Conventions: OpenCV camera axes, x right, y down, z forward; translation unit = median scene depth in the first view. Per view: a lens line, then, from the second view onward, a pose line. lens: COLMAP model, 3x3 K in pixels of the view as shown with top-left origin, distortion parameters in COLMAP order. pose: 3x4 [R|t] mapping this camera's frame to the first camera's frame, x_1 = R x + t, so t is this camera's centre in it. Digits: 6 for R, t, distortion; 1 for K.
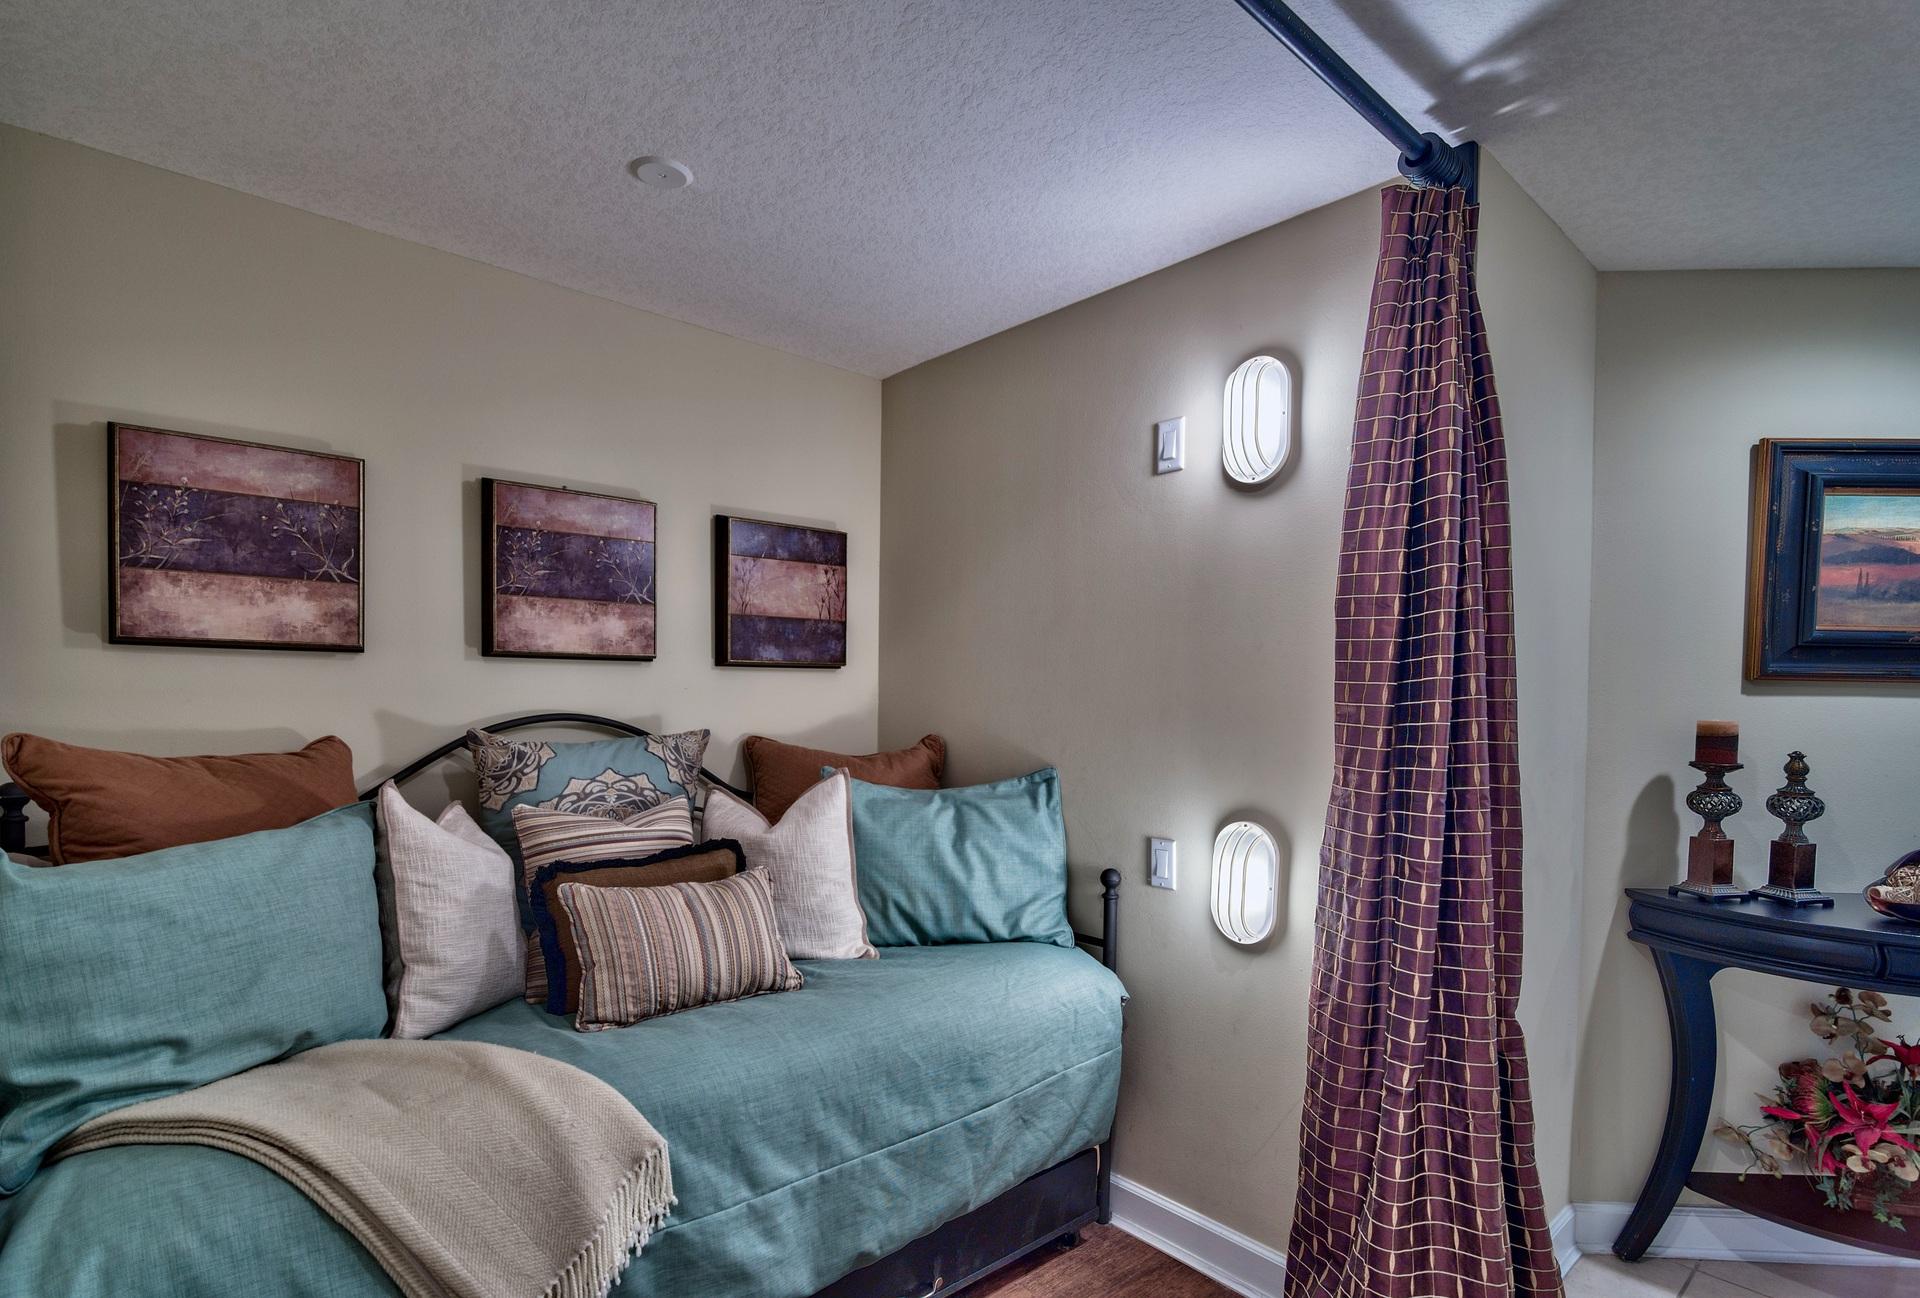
lens RADIAL K [[906.2, 0, 955.0], [0, 906.2, 715.6], [0, 0, 1]] dist [-0.002911, 0.000826]
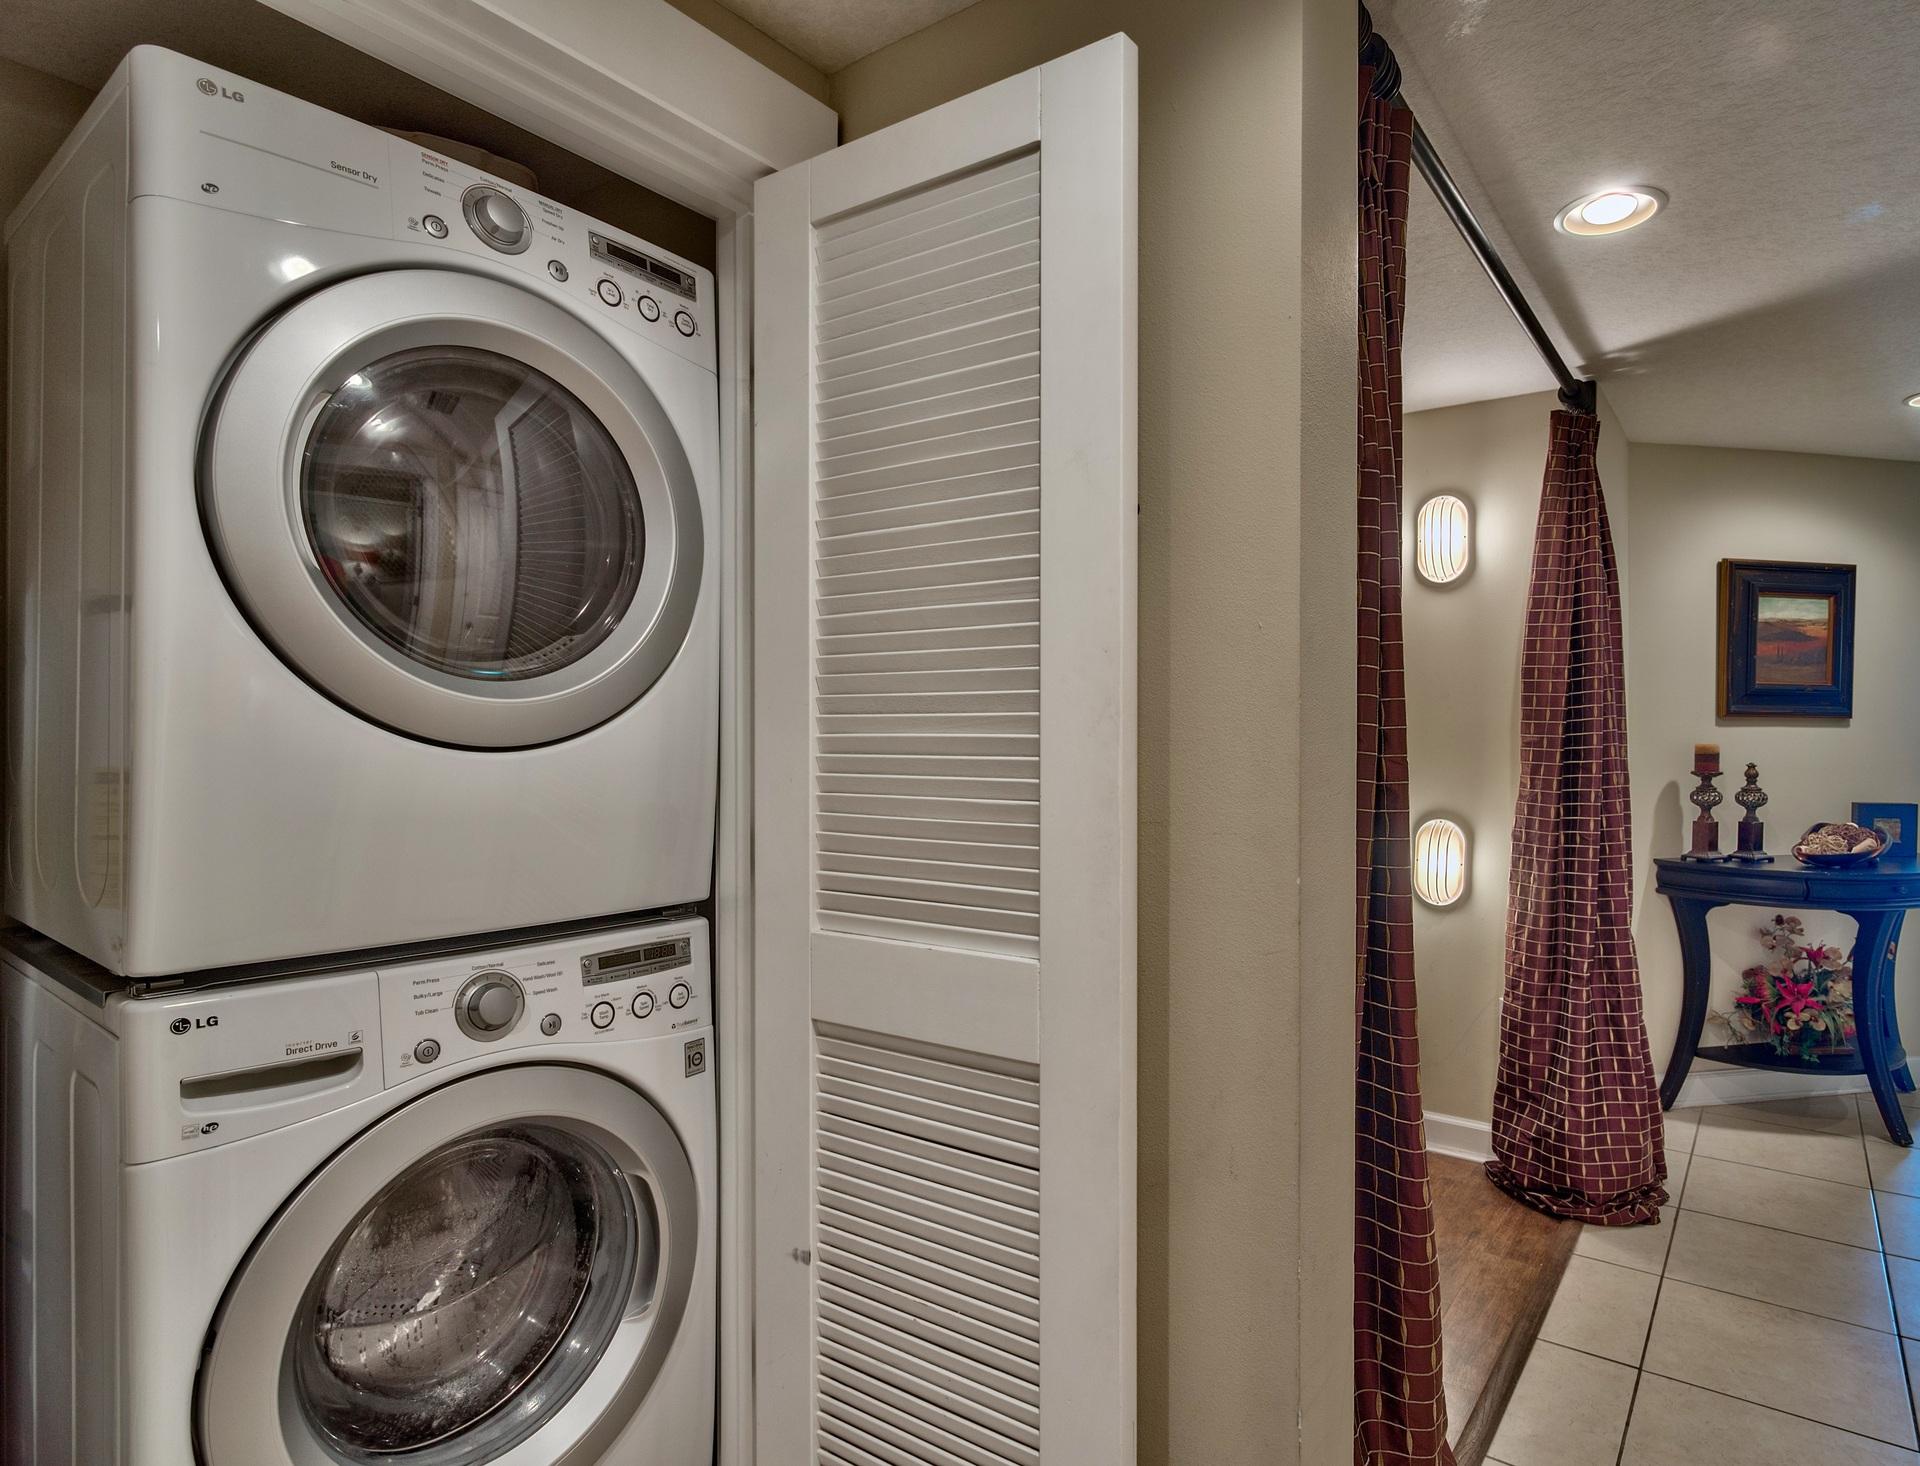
lens RADIAL K [[1128.6, 0, 960.0], [0, 1128.6, 733.0], [0, 0, 1]] dist [0.001832, -0.000847]
pose [[0.970351, -0.010903, 0.241452, -0.862824], [0.015635, 0.999721, -0.017692, 0.001563], [-0.241192, 0.020942, 0.970251, -0.558534]]
